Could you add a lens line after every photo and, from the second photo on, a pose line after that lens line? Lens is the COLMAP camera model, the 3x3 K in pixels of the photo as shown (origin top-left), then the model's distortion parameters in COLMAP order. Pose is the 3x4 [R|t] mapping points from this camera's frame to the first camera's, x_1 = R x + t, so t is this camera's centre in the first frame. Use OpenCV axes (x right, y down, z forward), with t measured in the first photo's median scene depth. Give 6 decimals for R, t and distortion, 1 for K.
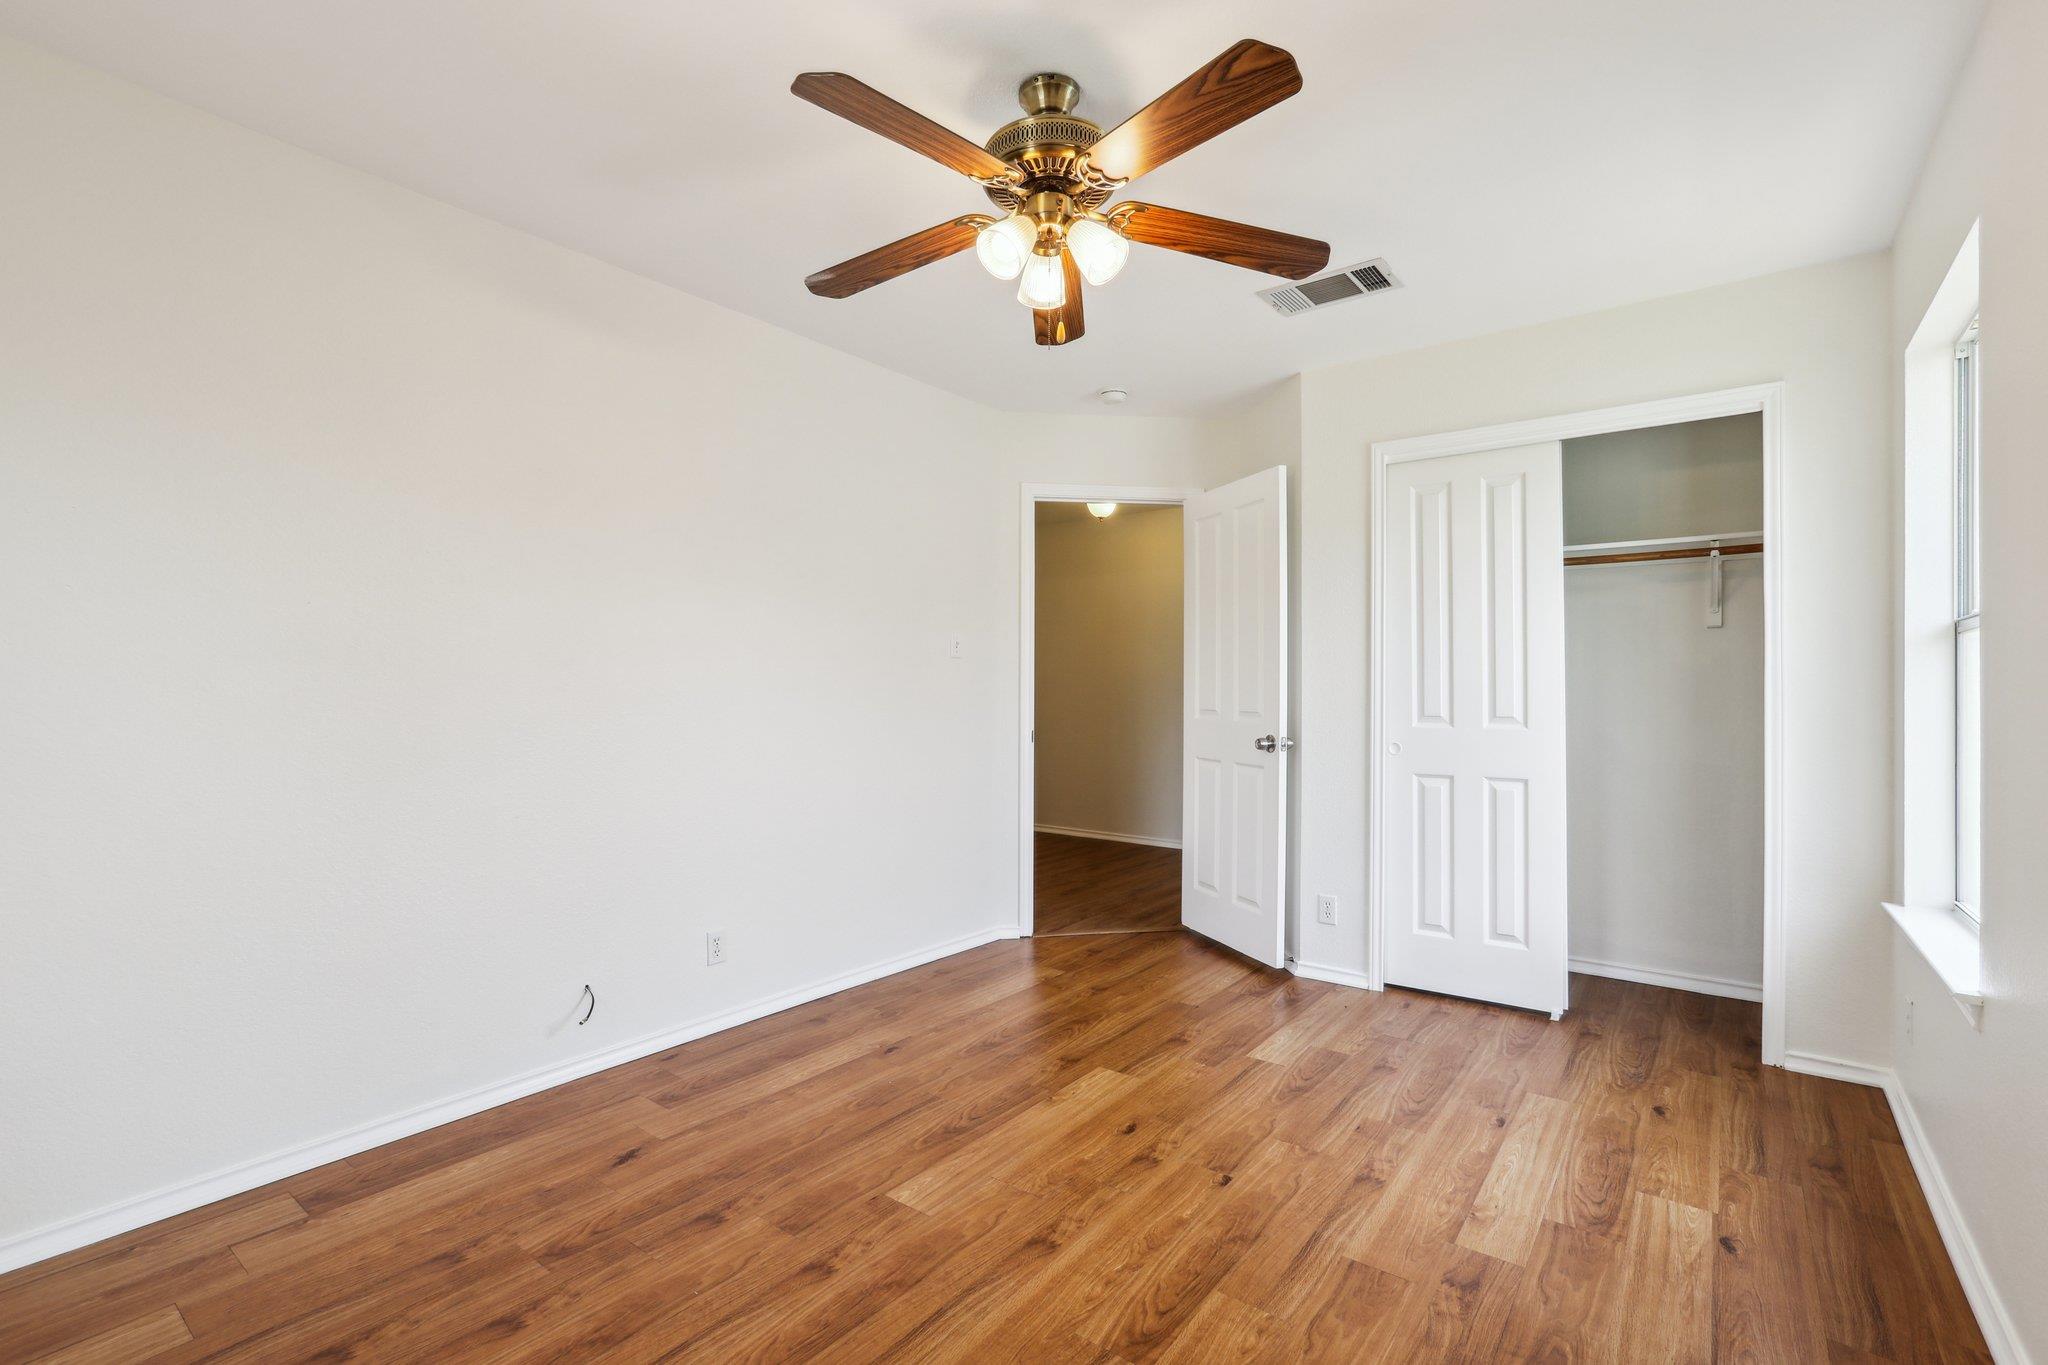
lens RADIAL K [[927.9, 0, 1023.1], [0, 927.9, 685.6], [0, 0, 1]] dist [-0.022824, 0.011755]
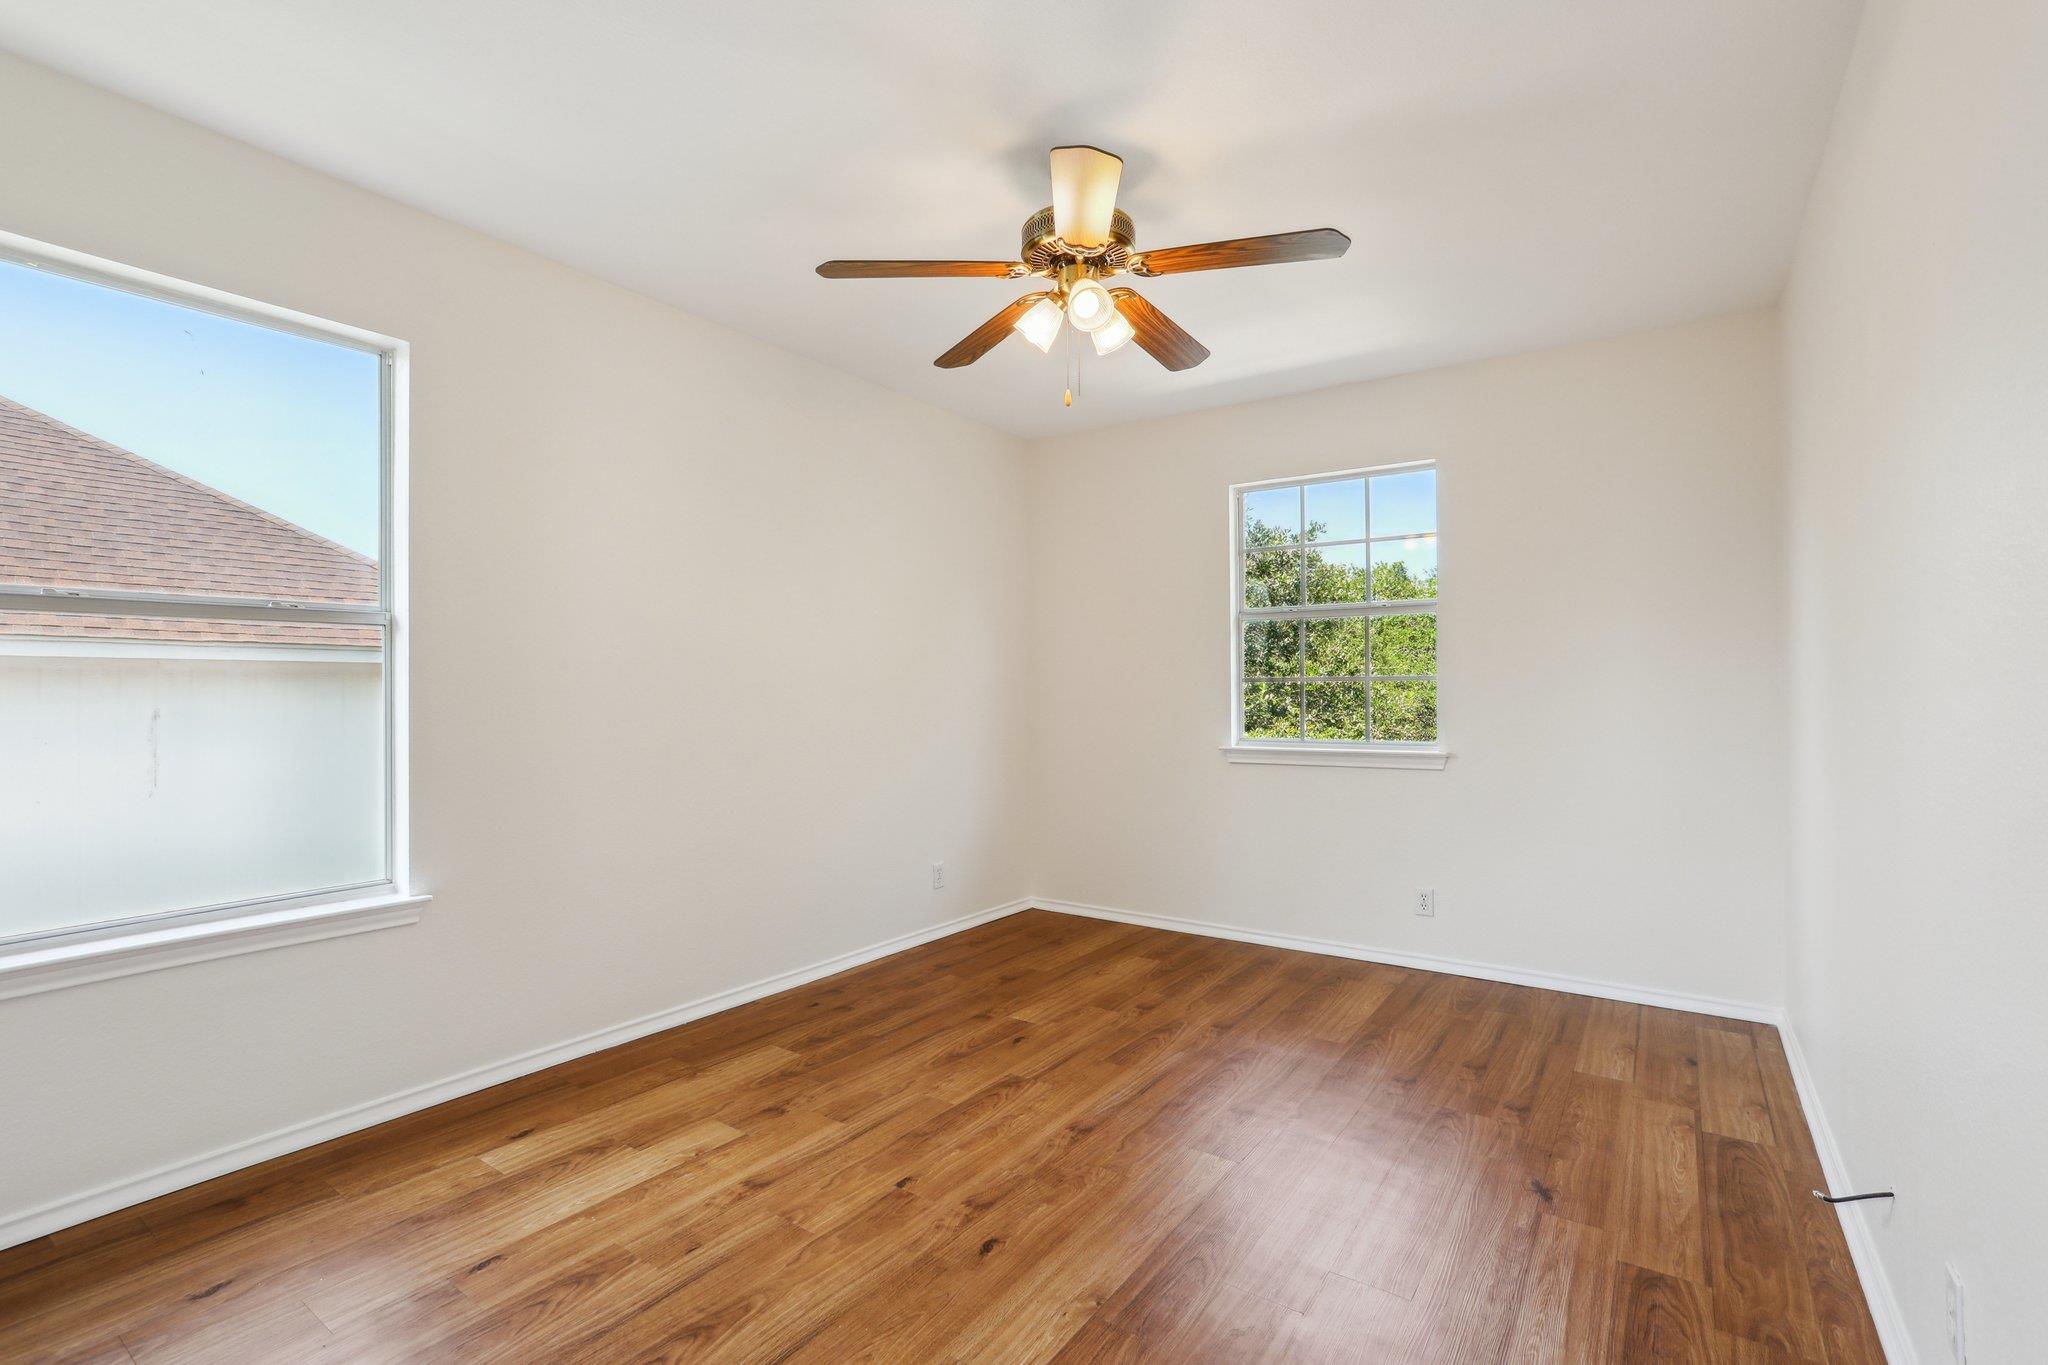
lens RADIAL K [[927.9, 0, 1024.7], [0, 927.9, 685.8], [0, 0, 1]] dist [-0.022824, 0.011755]
pose [[-0.999094, -0.003553, -0.042407, 0.135501], [-0.003226, 0.999964, -0.007790, 0.015390], [0.042433, -0.007646, -0.999070, 2.010962]]
